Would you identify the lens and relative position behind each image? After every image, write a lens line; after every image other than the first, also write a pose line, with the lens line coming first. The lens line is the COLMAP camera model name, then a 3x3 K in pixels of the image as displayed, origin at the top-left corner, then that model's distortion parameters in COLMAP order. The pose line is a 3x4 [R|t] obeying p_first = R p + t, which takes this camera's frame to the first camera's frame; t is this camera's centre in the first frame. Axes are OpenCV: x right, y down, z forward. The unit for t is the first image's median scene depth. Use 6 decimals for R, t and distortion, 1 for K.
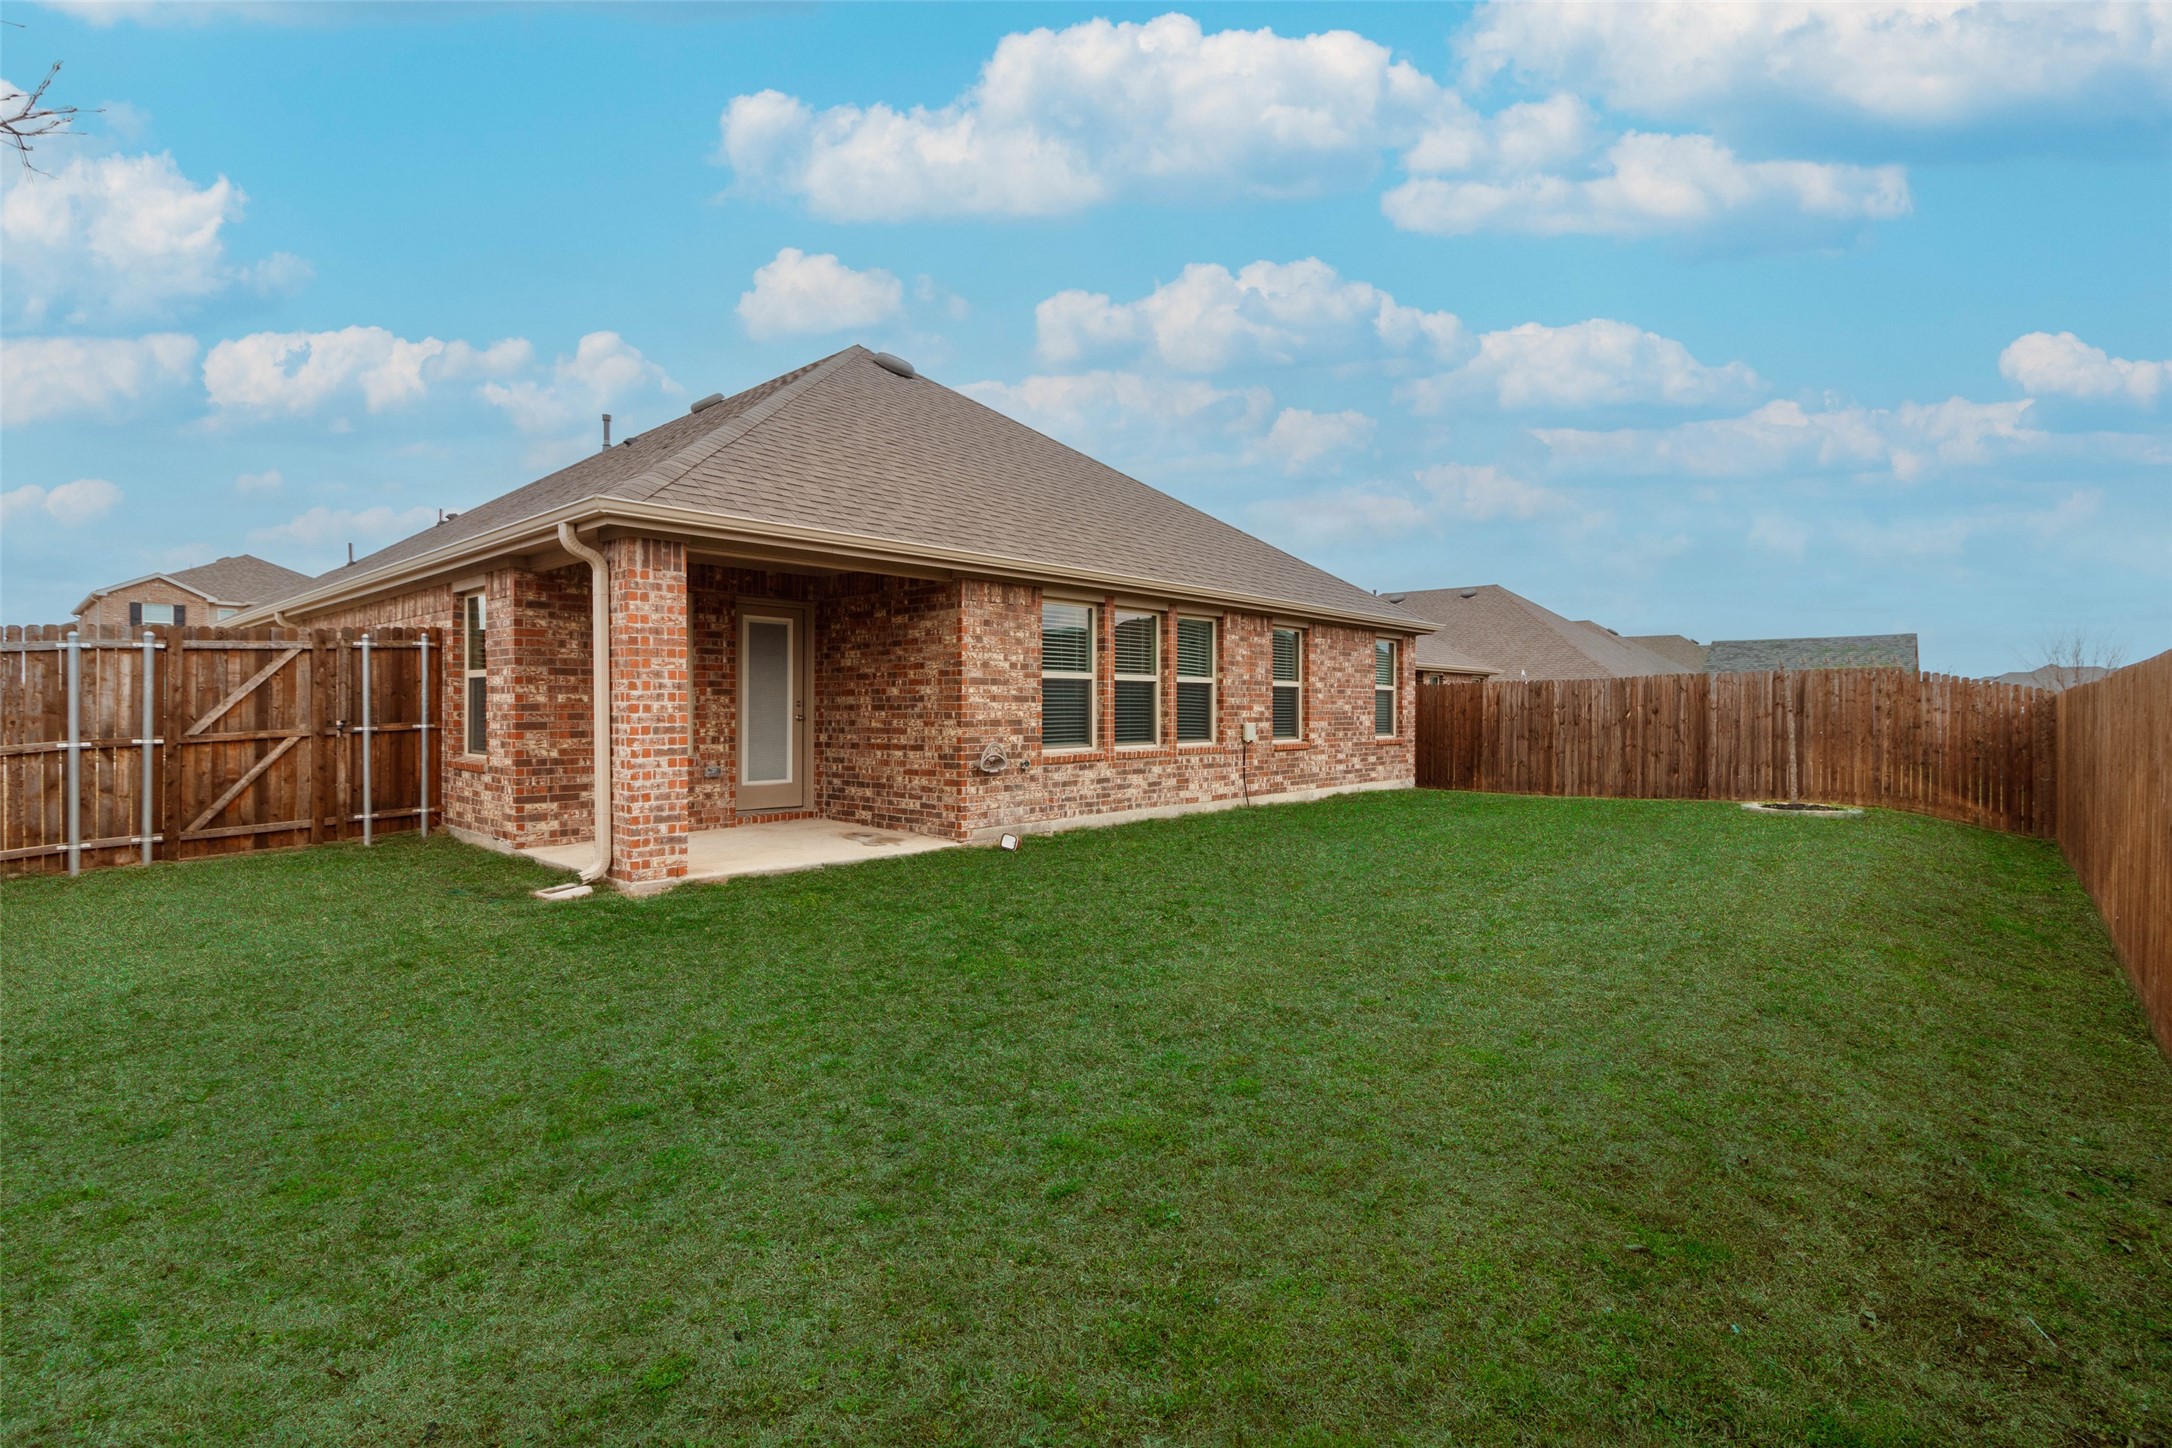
lens RADIAL K [[1002.0, 0, 1086.1], [0, 1002.0, 719.1], [0, 0, 1]] dist [0.017371, 0.003702]
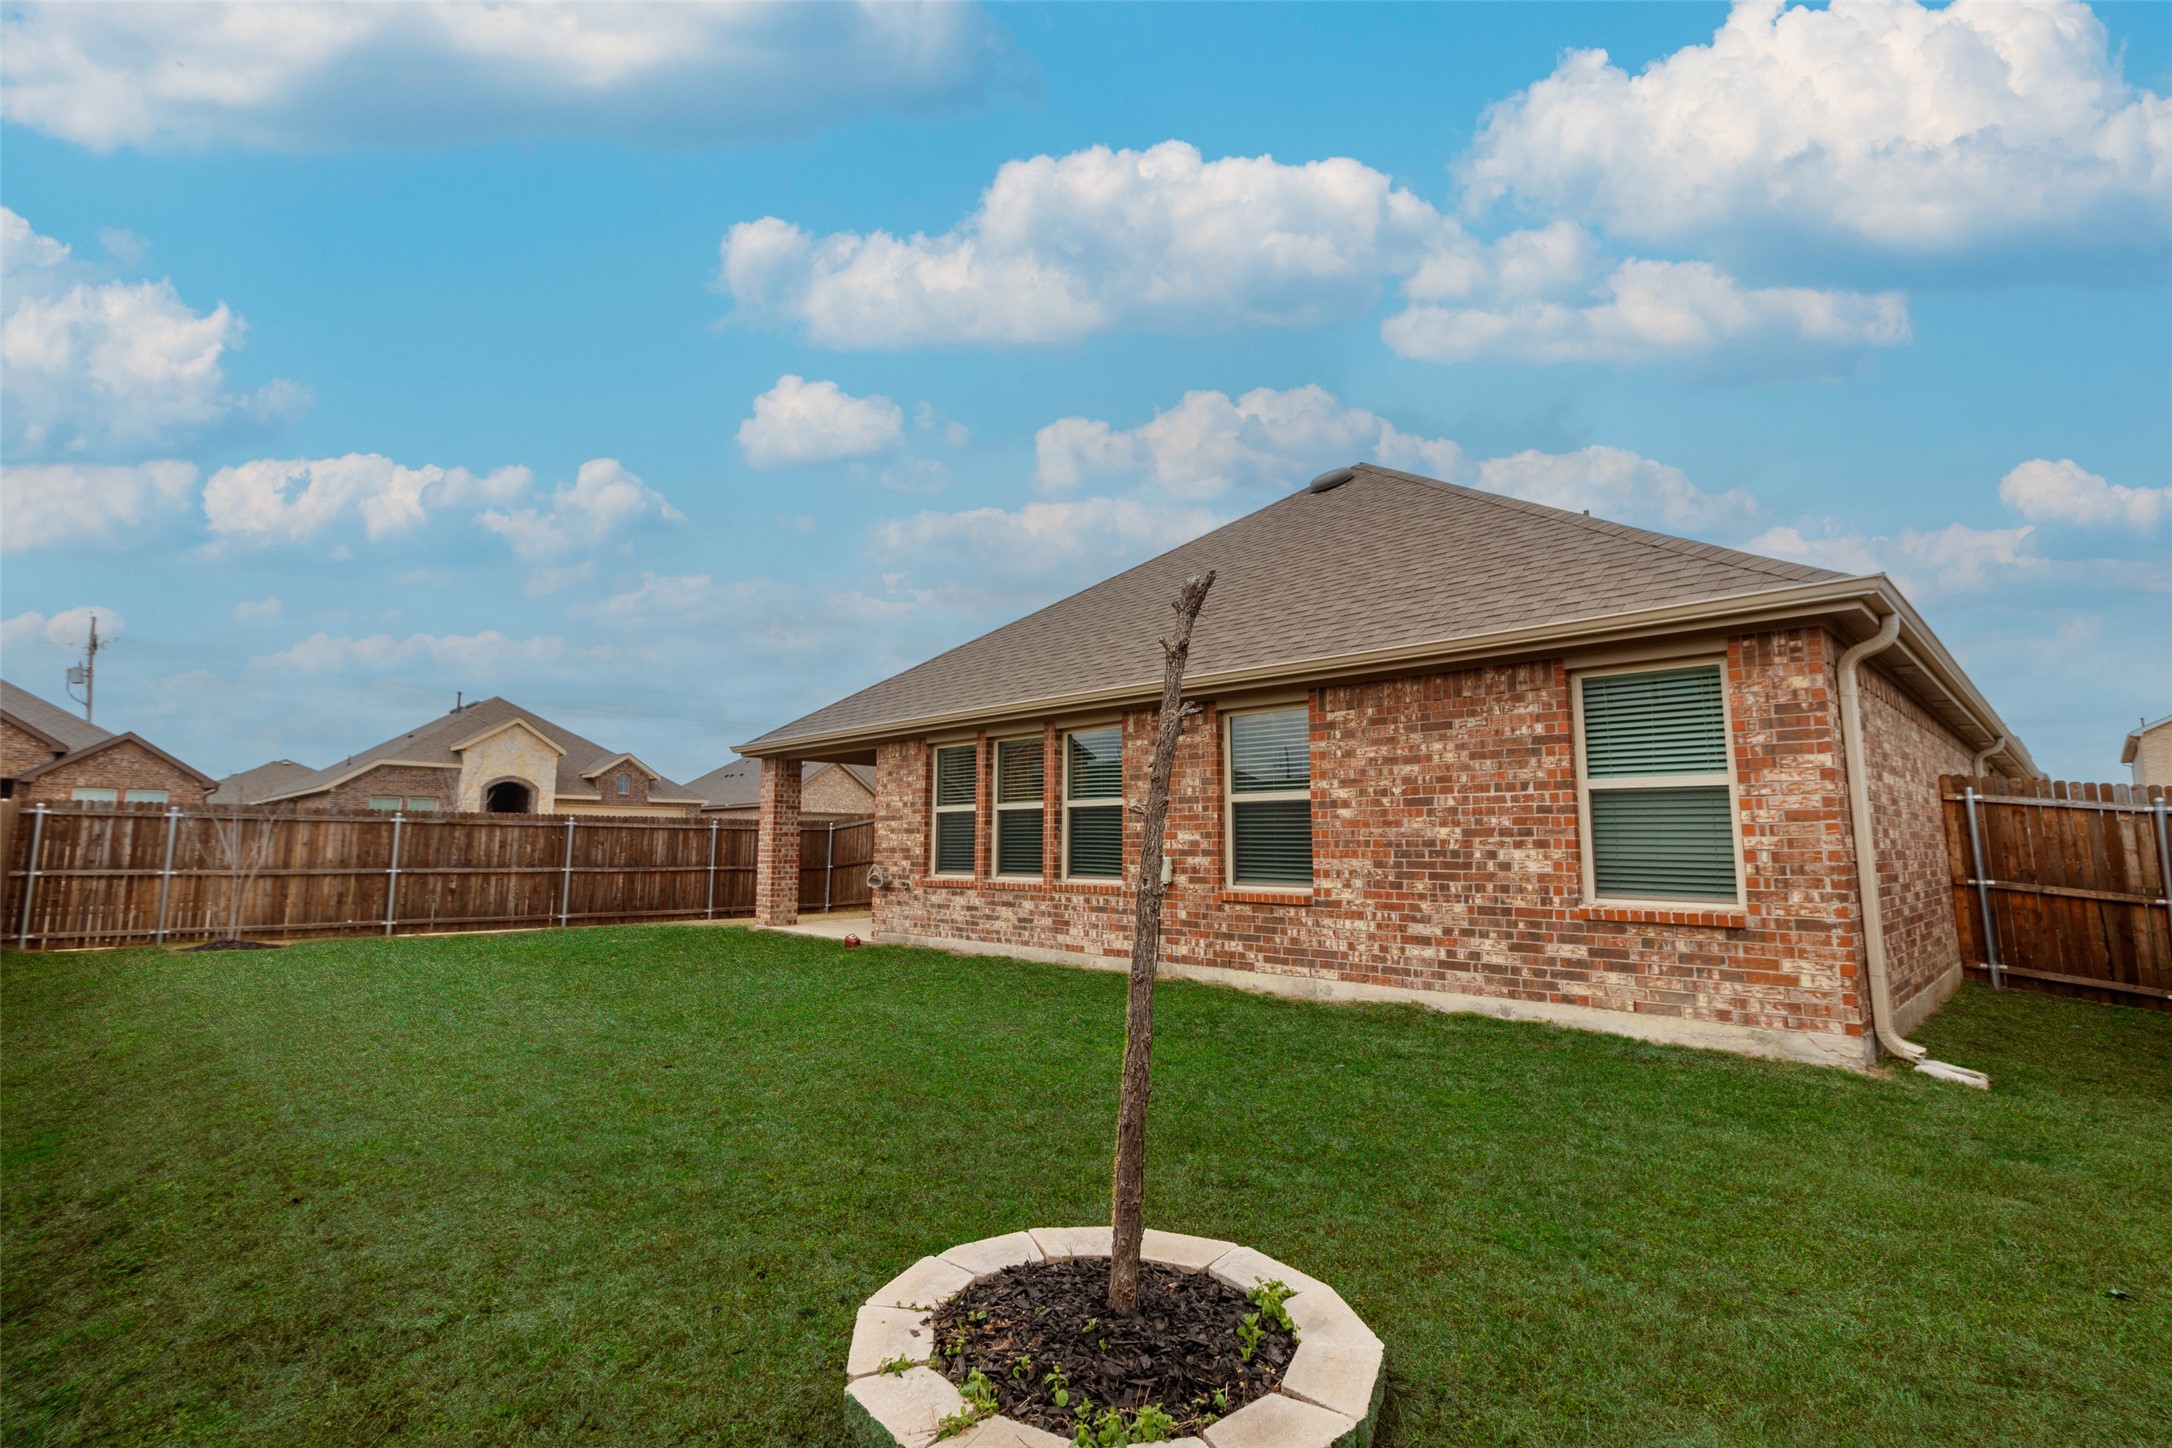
lens RADIAL K [[1002.0, 0, 1087.1], [0, 1002.0, 723.1], [0, 0, 1]] dist [0.017371, 0.003702]
pose [[-0.051070, -0.118581, -0.991630, 0.965856], [-0.007871, 0.992943, -0.118332, -0.006558], [0.998664, 0.001762, -0.051643, 1.066004]]
